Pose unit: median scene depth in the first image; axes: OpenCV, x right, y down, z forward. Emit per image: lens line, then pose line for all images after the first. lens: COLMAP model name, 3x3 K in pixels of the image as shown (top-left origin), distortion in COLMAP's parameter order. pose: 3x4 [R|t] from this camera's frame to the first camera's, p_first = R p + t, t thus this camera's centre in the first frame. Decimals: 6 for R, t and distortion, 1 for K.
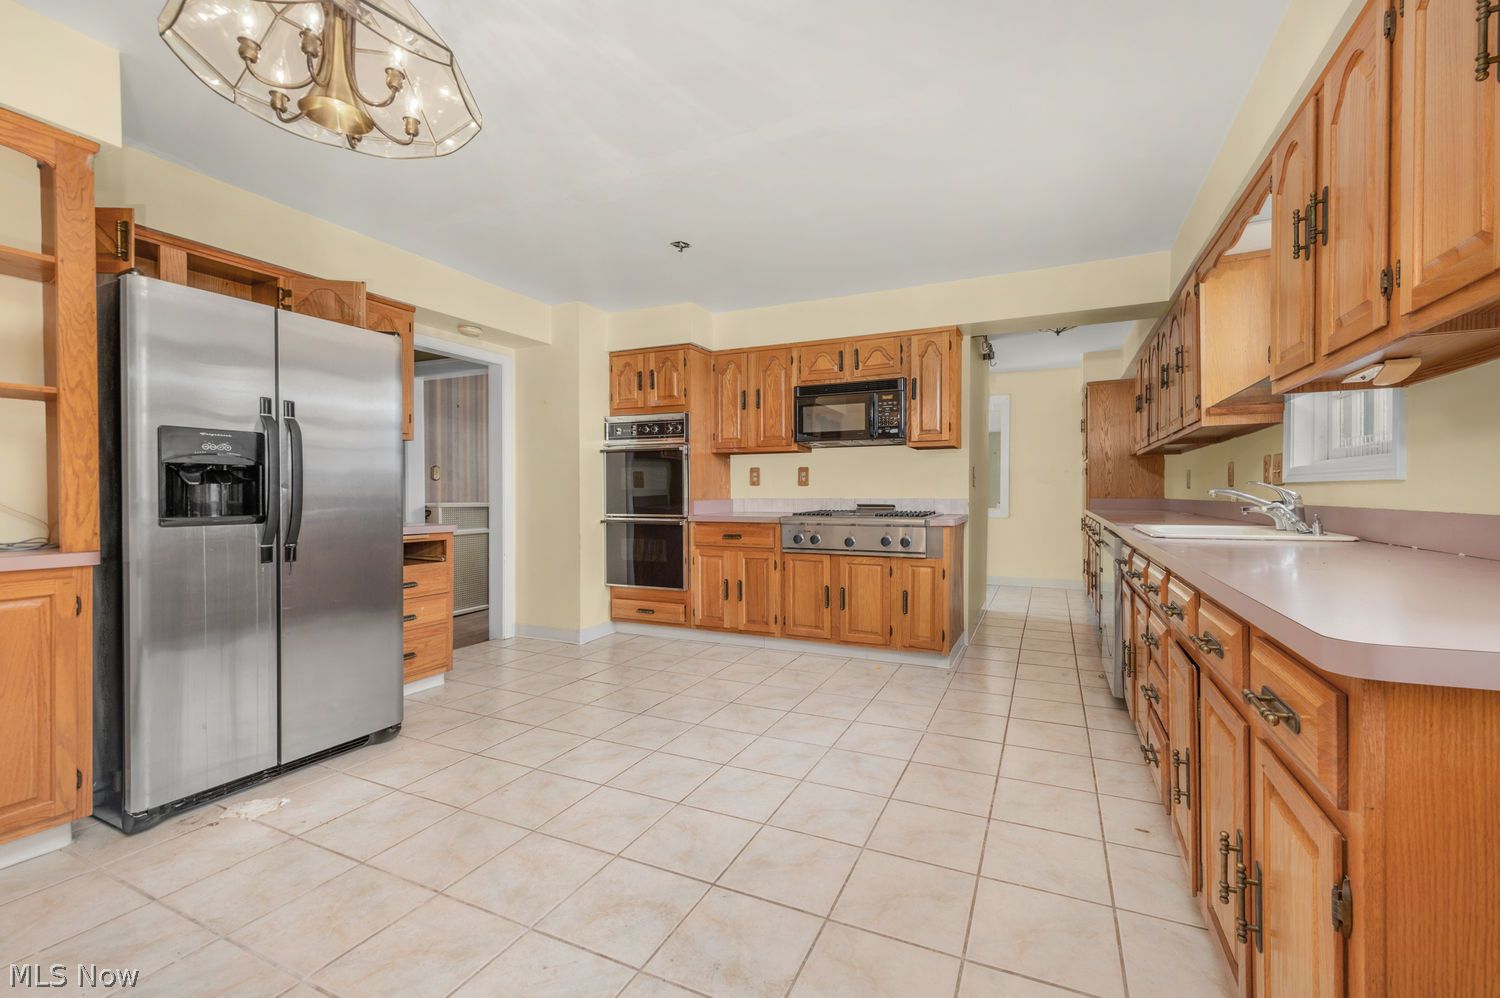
lens RADIAL K [[611.7, 0, 766.0], [0, 611.7, 496.9], [0, 0, 1]] dist [0.004401, -0.000075]
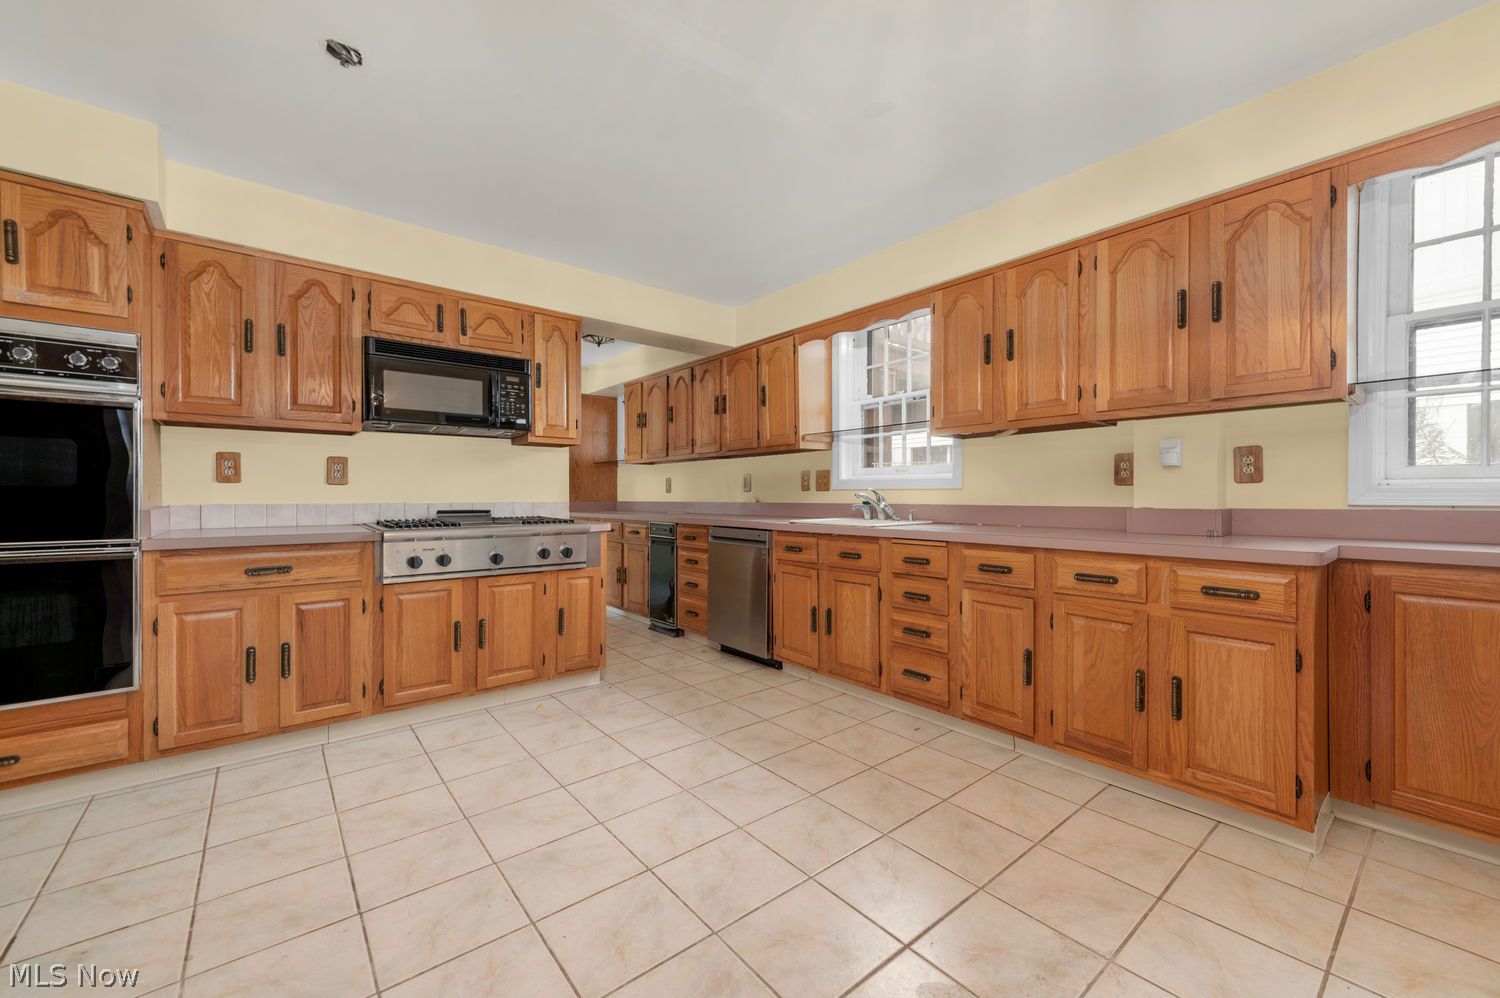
lens RADIAL K [[611.7, 0, 764.1], [0, 611.7, 495.9], [0, 0, 1]] dist [0.004401, -0.000075]
pose [[0.418483, 0.000783, 0.908224, -0.401548], [0.005686, 0.999978, -0.003482, -0.001112], [-0.908207, 0.006621, 0.418469, 0.341029]]
